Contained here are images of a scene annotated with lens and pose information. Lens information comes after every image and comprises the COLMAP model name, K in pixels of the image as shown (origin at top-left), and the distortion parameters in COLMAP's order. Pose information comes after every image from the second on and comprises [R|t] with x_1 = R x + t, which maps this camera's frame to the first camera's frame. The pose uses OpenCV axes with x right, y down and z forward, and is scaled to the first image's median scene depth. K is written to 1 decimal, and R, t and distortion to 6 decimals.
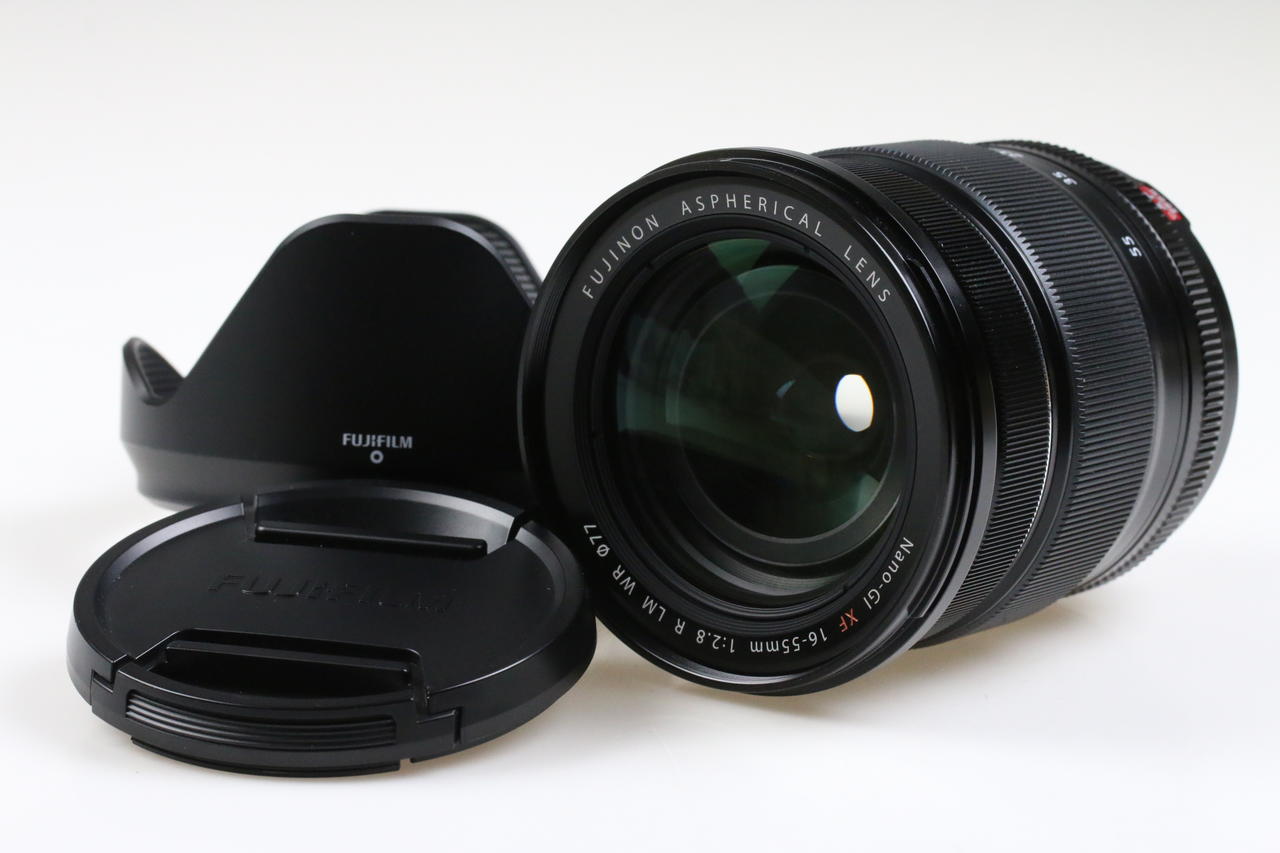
lens RADIAL K [[4073.5, 0, 640.1], [0, 4073.5, 426.3], [0, 0, 1]] dist [0.007743, 0.000000]
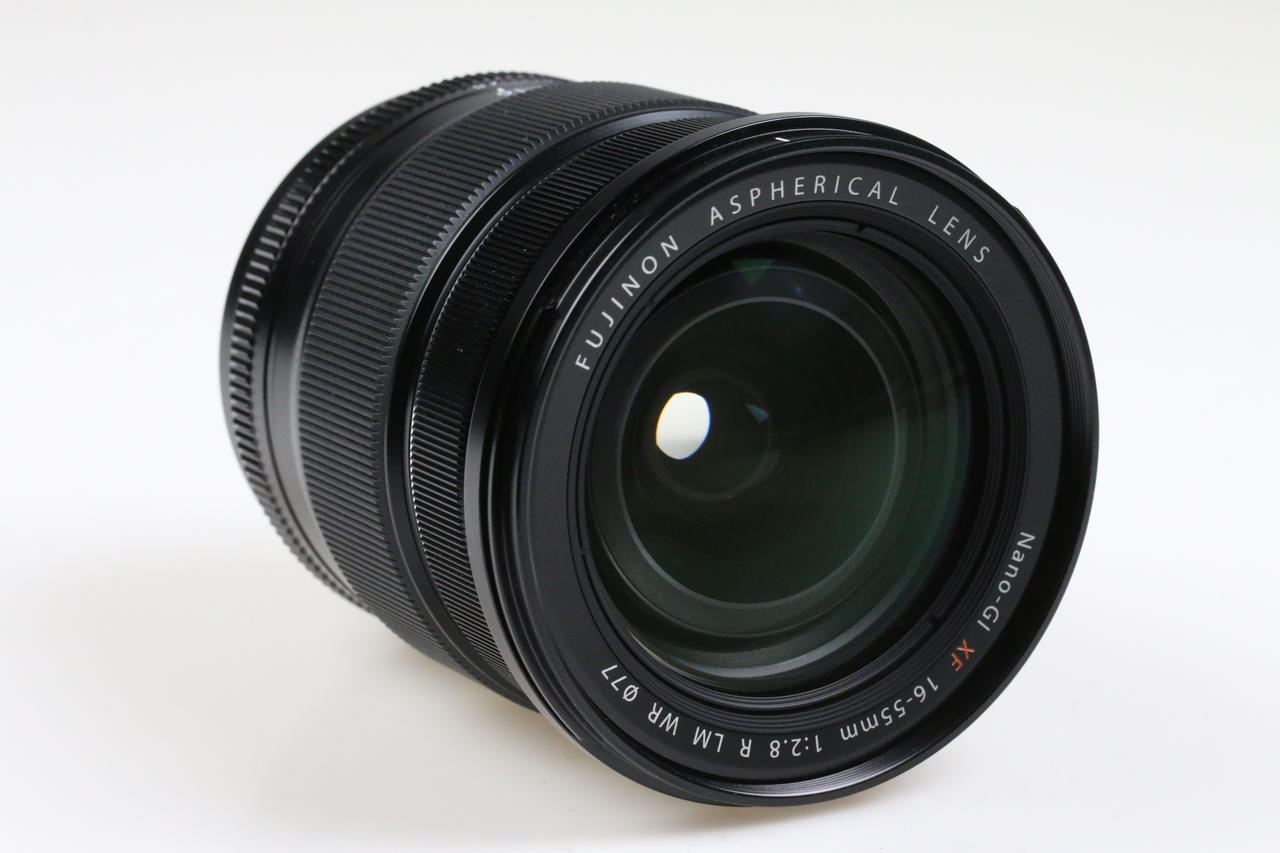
lens RADIAL K [[4073.5, 0, 640.0], [0, 4073.5, 426.9], [0, 0, 1]] dist [0.007743, 0.000000]
pose [[0.382312, -0.256203, 0.887805, -0.682166], [0.204768, 0.960395, 0.188973, -0.162818], [-0.901059, 0.109547, 0.419633, 0.699542]]
